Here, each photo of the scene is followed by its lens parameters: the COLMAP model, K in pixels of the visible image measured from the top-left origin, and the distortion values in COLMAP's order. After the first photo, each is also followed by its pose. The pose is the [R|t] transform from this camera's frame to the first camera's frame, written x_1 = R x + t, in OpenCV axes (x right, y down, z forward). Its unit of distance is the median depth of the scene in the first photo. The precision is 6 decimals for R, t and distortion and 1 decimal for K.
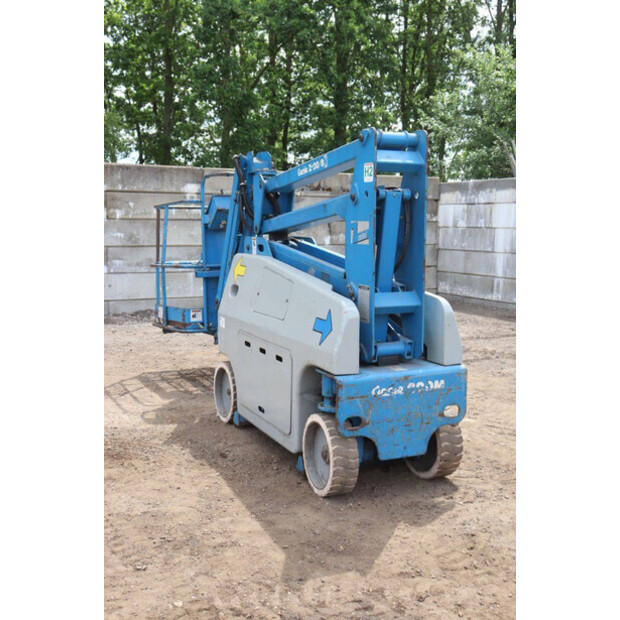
lens RADIAL K [[761.2, 0, 310.0], [0, 761.2, 310.0], [0, 0, 1]] dist [0.008807, 0.020284]
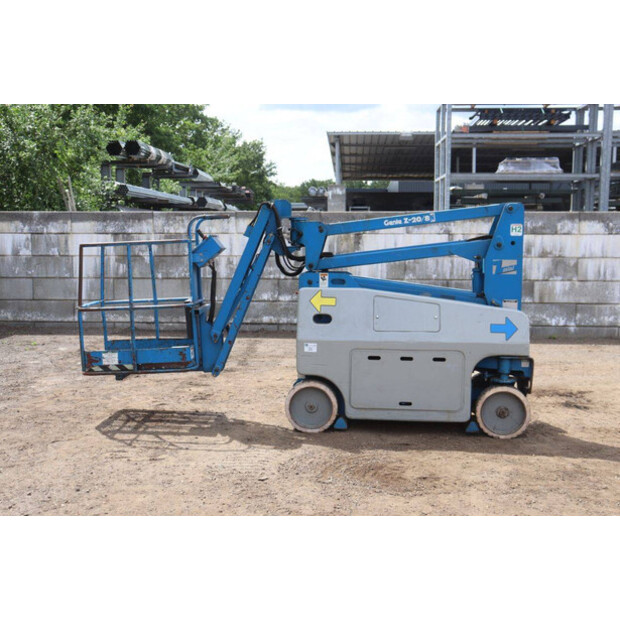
lens RADIAL K [[692.2, 0, 310.0], [0, 692.2, 310.0], [0, 0, 1]] dist [-0.019363, 0.026926]
pose [[0.506189, -0.090863, 0.857623, -1.352938], [0.103828, 0.993622, 0.043991, -0.116016], [-0.856150, 0.066777, 0.512395, 0.607948]]
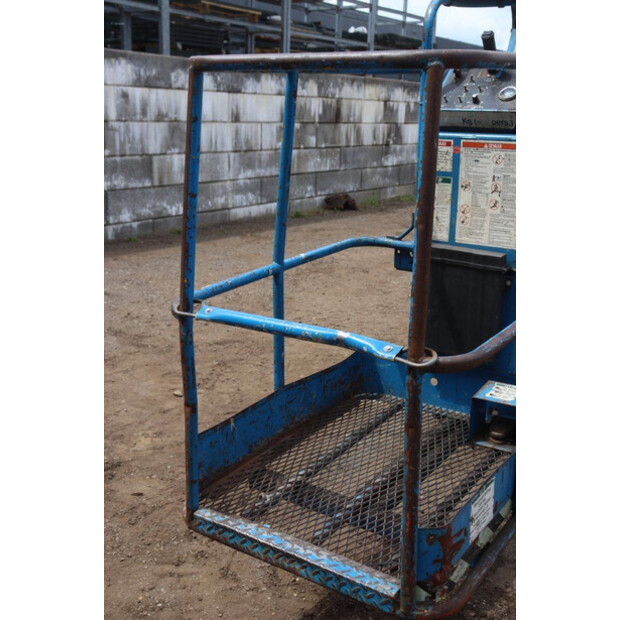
lens RADIAL K [[753.0, 0, 310.0], [0, 753.0, 310.0], [0, 0, 1]] dist [0.009377, 0.051031]
pose [[-0.477096, -0.238109, 0.845981, -0.620663], [0.079604, 0.946934, 0.311416, -0.239525], [-0.875238, 0.215918, -0.432824, 1.949645]]
